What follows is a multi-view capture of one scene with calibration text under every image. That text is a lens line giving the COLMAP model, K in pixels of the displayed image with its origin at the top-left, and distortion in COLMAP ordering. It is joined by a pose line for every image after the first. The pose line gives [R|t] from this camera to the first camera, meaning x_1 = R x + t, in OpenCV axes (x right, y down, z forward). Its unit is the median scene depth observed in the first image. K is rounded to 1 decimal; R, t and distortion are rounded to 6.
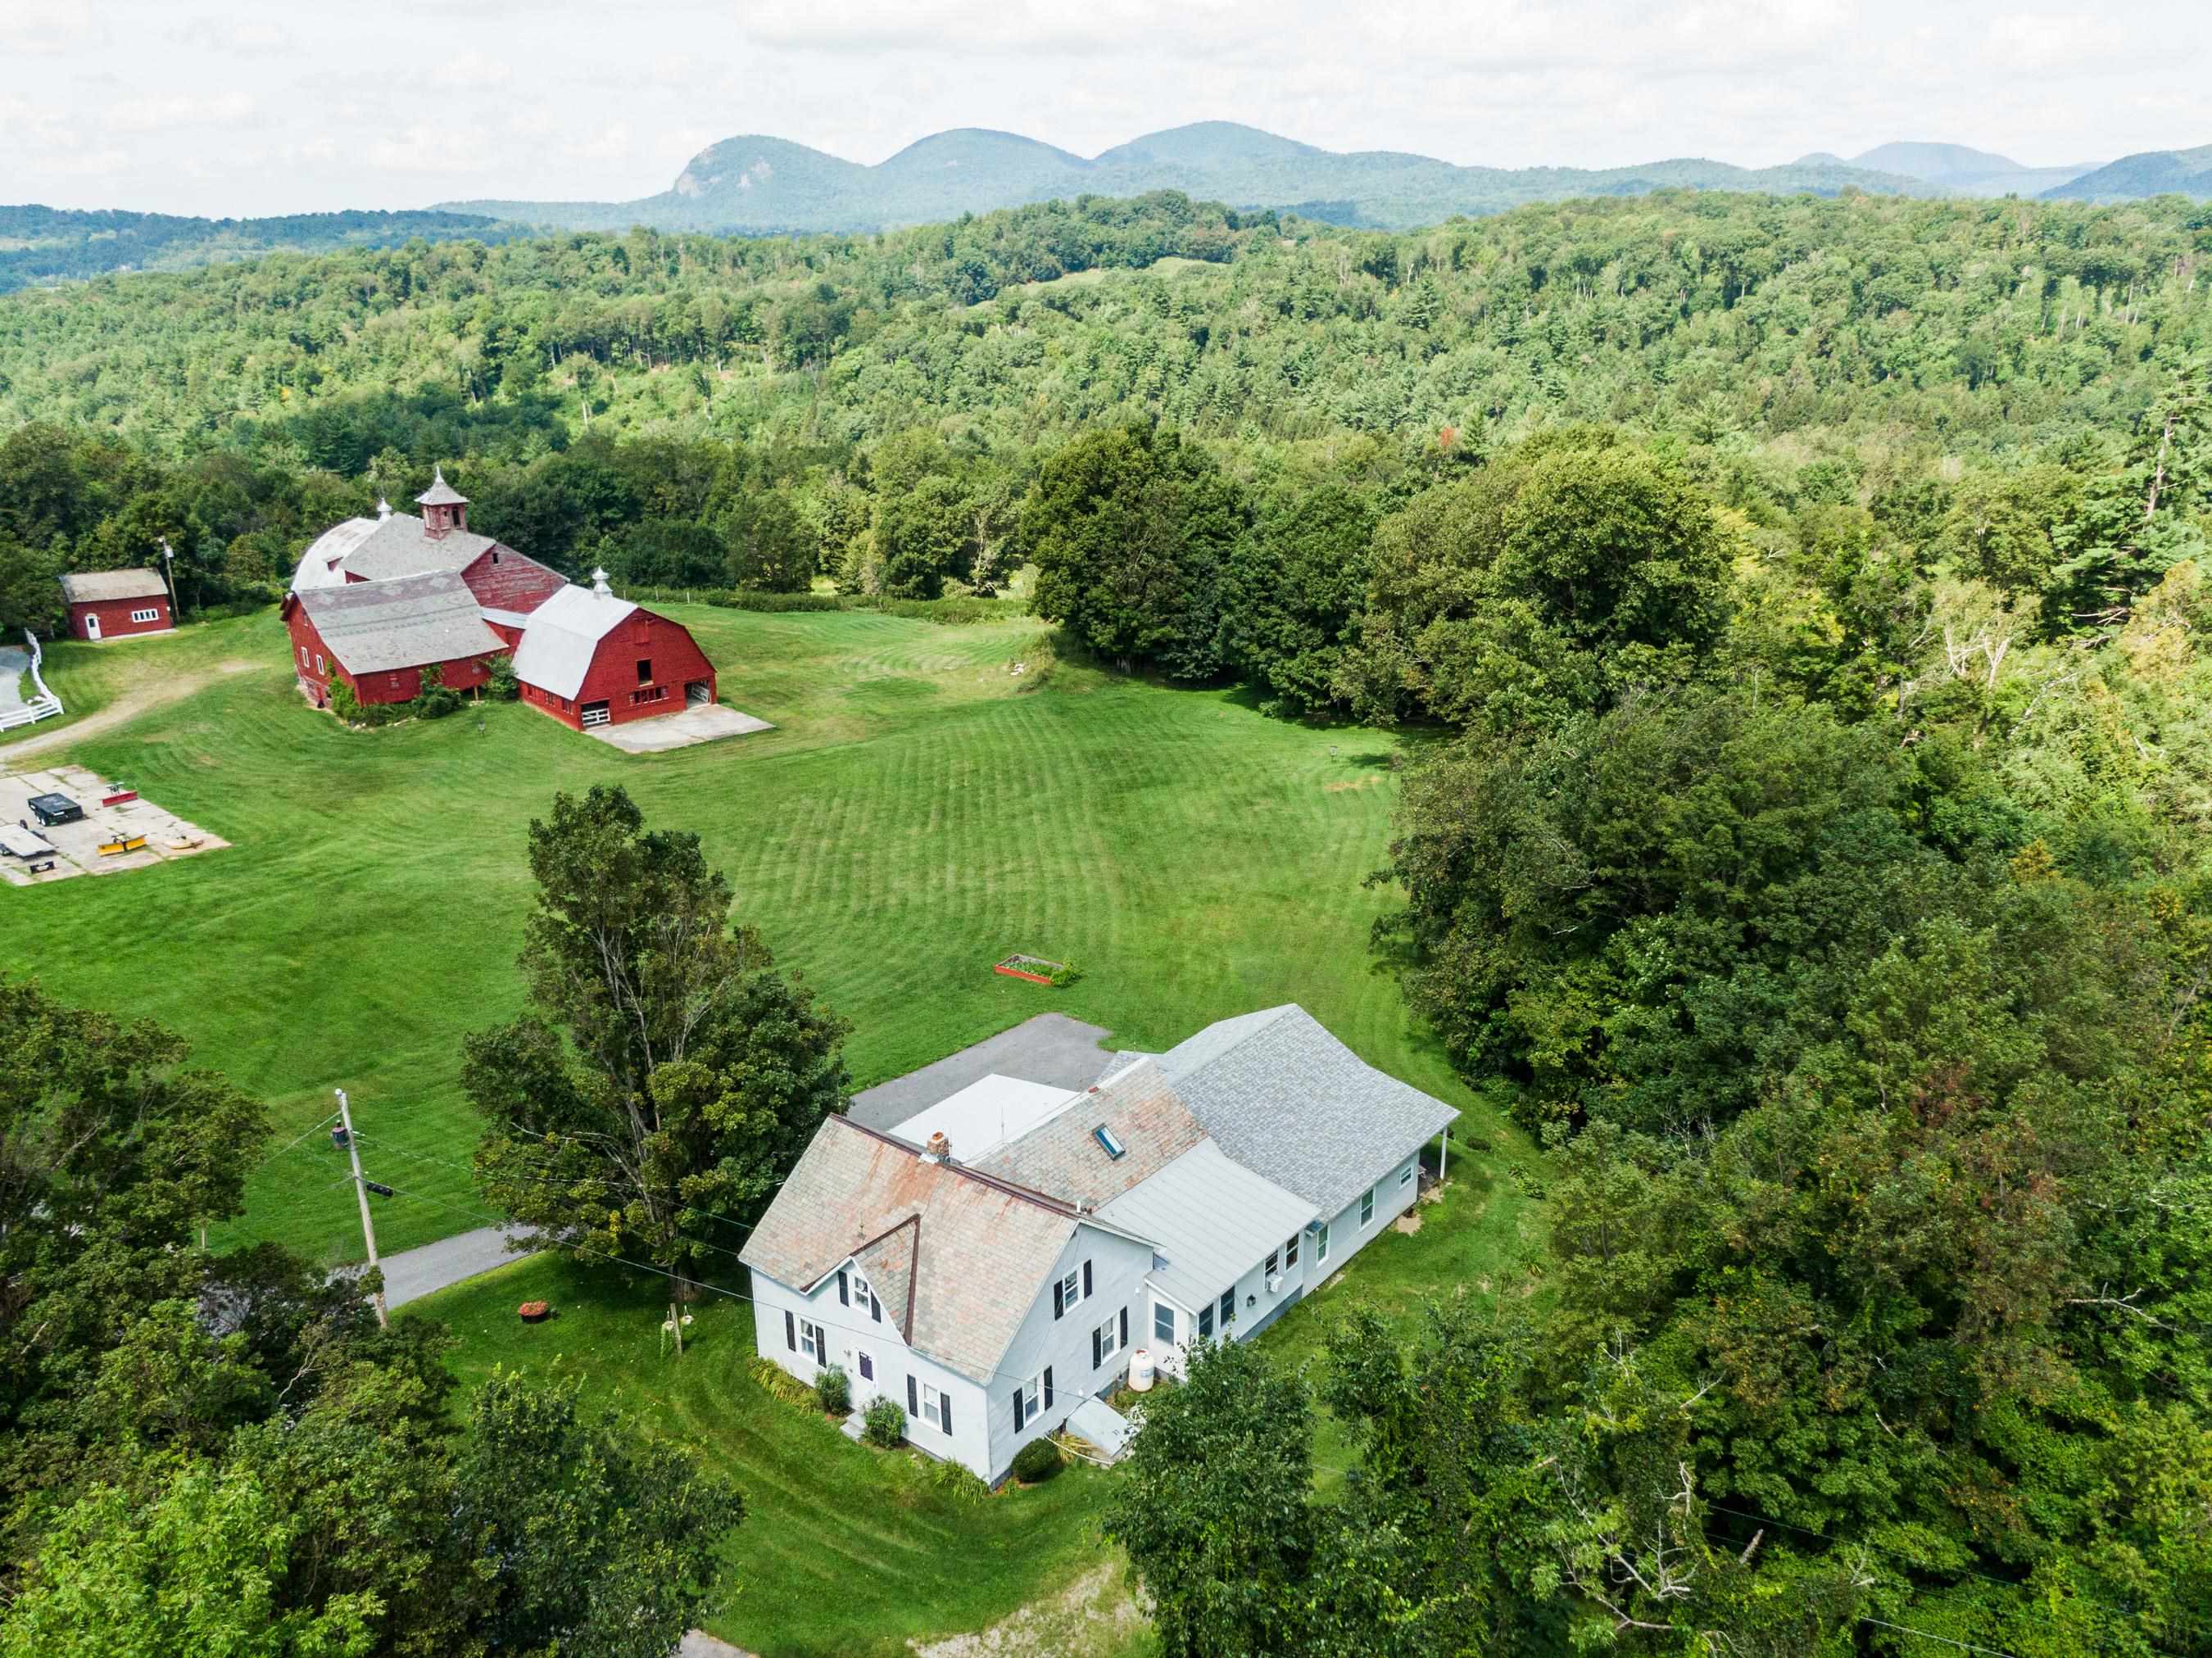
lens RADIAL K [[1836.5, 0, 1106.0], [0, 1836.5, 829.0], [0, 0, 1]] dist [0.020800, 0.001565]
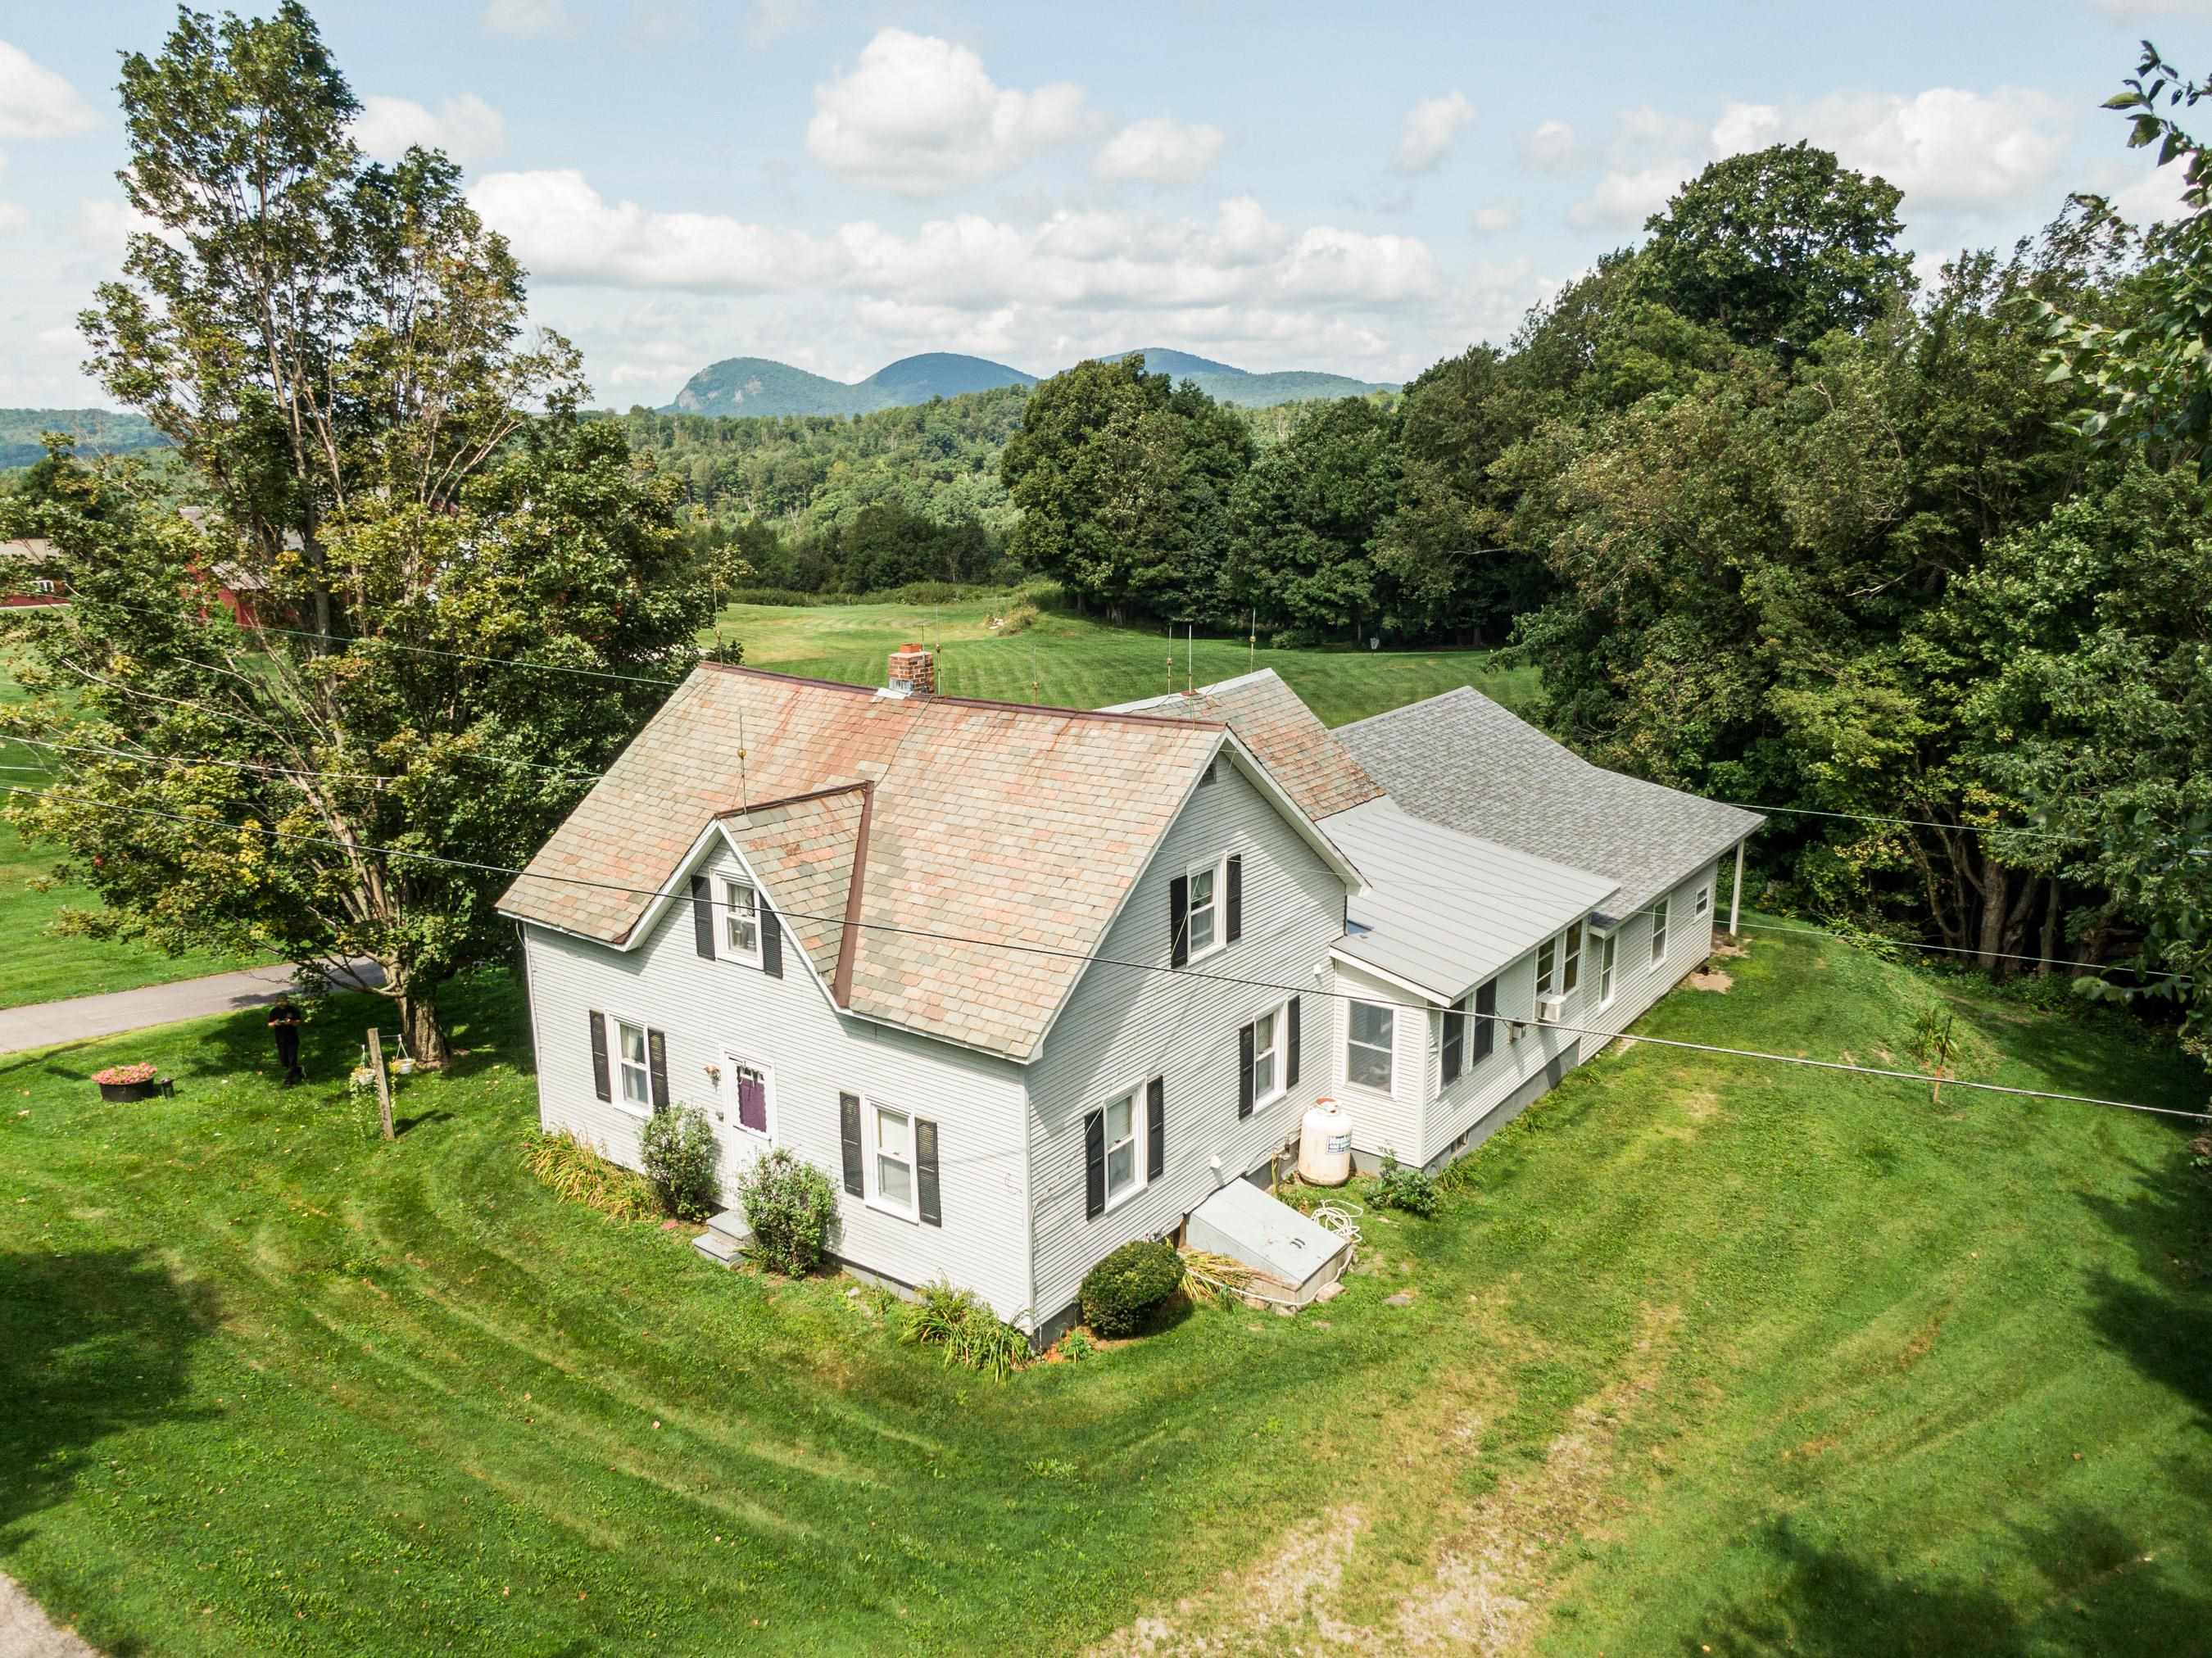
lens RADIAL K [[1588.1, 0, 1095.8], [0, 1588.1, 824.5], [0, 0, 1]] dist [0.030090, -0.050669]
pose [[0.999605, -0.001766, 0.028048, -0.054237], [0.005090, 0.992892, -0.118910, 0.263970], [-0.027639, 0.119006, 0.992509, 0.580010]]
